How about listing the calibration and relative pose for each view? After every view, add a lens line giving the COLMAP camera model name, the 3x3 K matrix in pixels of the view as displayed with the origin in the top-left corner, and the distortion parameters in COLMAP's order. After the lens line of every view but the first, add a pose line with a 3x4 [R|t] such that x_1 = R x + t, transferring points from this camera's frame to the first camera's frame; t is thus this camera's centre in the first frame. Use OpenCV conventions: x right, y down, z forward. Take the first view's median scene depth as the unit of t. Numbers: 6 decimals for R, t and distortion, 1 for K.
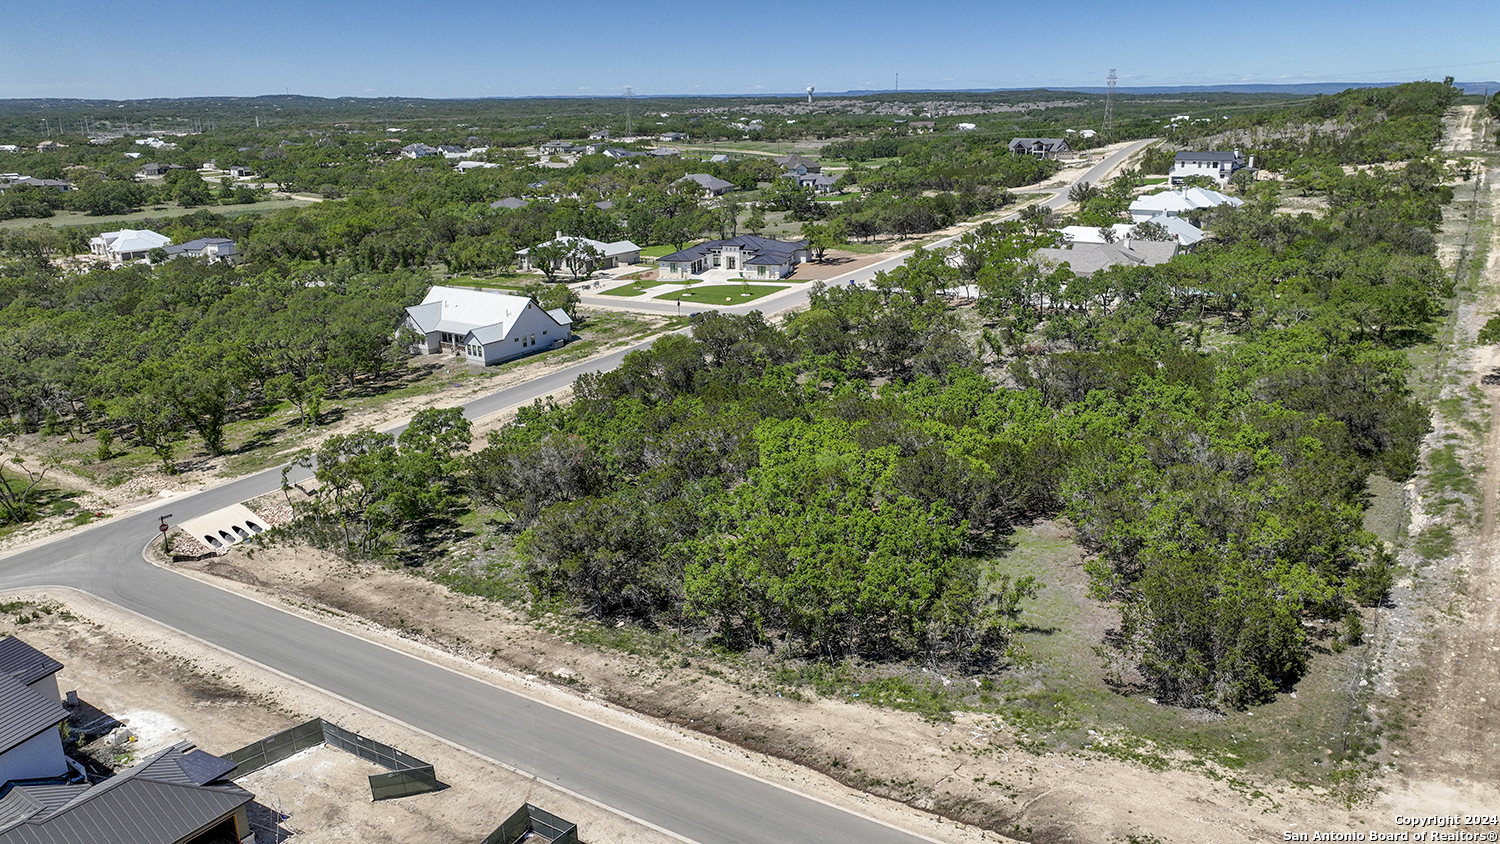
lens RADIAL K [[1090.0, 0, 758.4], [0, 1090.0, 425.9], [0, 0, 1]] dist [-0.003216, -0.001133]
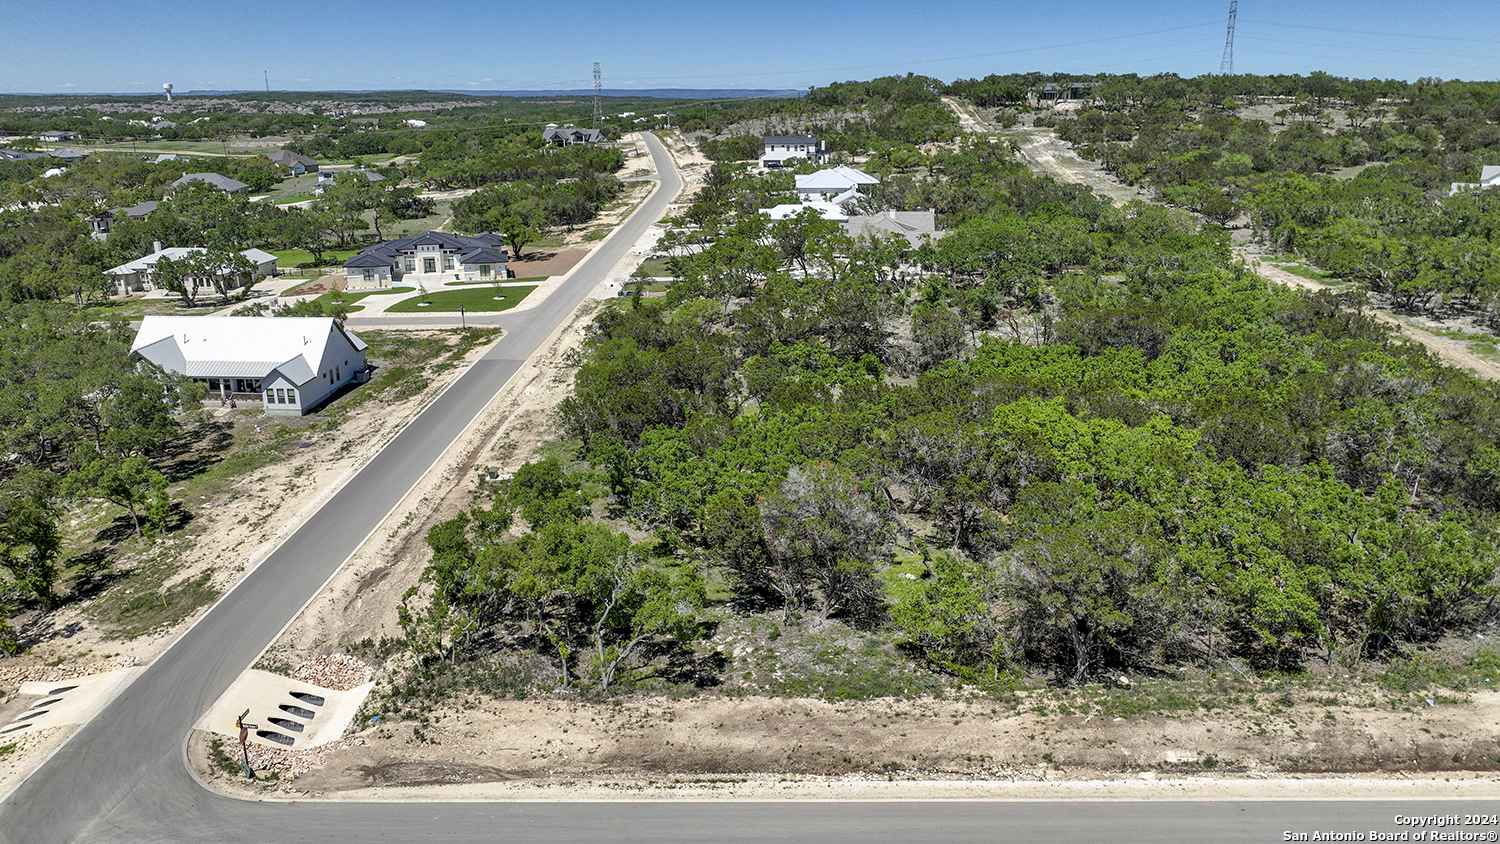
lens RADIAL K [[1090.0, 0, 740.1], [0, 1090.0, 423.9], [0, 0, 1]] dist [-0.003216, -0.001133]
pose [[0.856914, -0.137776, 0.496705, -0.361210], [0.140308, 0.989577, 0.032430, -0.031651], [-0.495996, 0.041902, 0.867313, 0.224824]]
